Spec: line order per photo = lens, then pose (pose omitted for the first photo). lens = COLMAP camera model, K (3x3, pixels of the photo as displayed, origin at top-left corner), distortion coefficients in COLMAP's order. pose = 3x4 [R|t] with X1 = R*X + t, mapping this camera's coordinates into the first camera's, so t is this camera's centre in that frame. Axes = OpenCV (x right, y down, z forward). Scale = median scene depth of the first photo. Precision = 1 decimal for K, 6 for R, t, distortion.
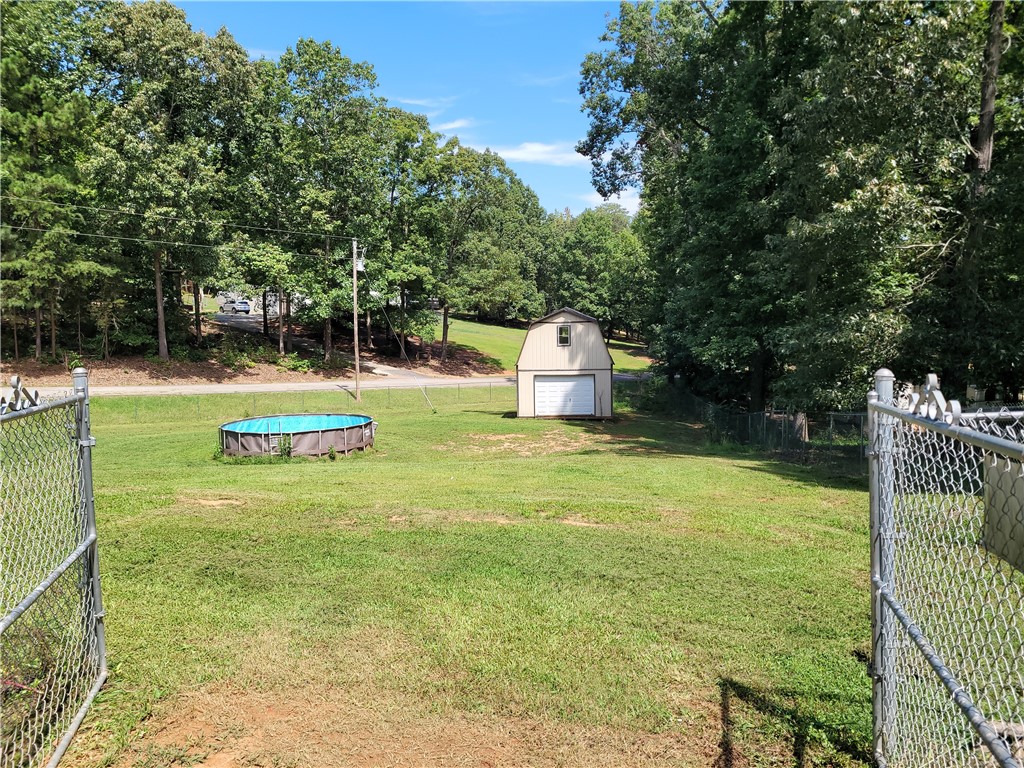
lens RADIAL K [[776.8, 0, 512.0], [0, 776.8, 384.0], [0, 0, 1]] dist [0.000755, 0.000242]
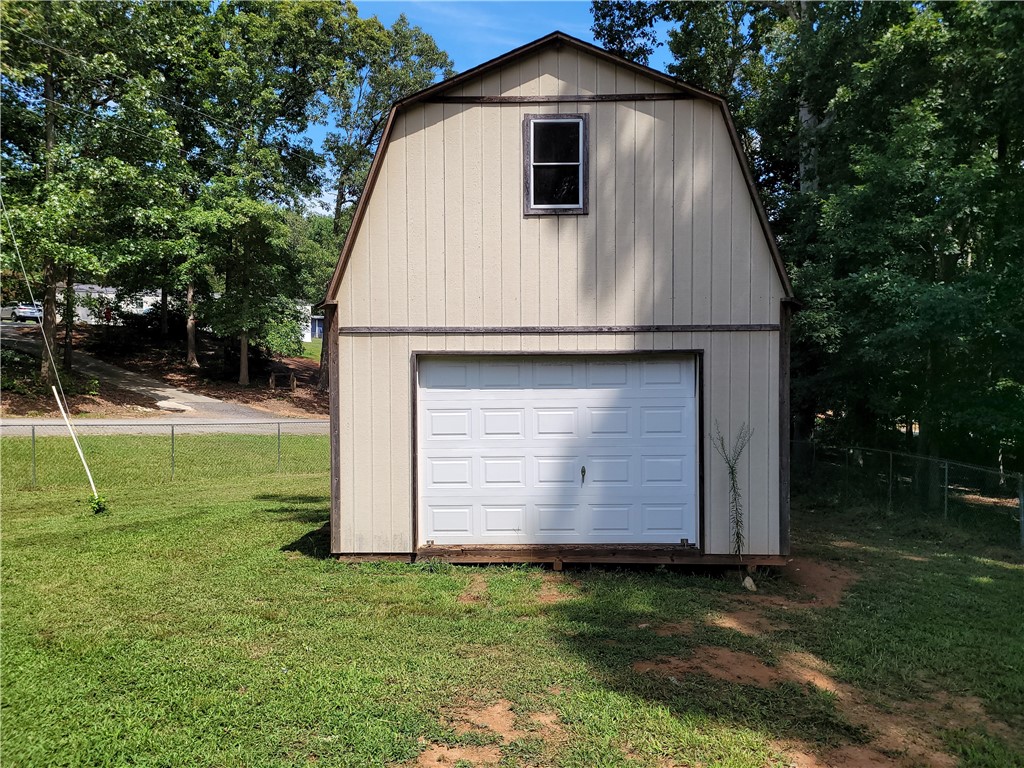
lens RADIAL K [[776.8, 0, 512.0], [0, 776.8, 384.0], [0, 0, 1]] dist [0.000755, 0.000242]
pose [[0.999011, 0.007519, 0.043816, 0.045269], [-0.004254, 0.997239, -0.074138, 0.011697], [-0.044252, 0.073878, 0.996285, 0.793346]]
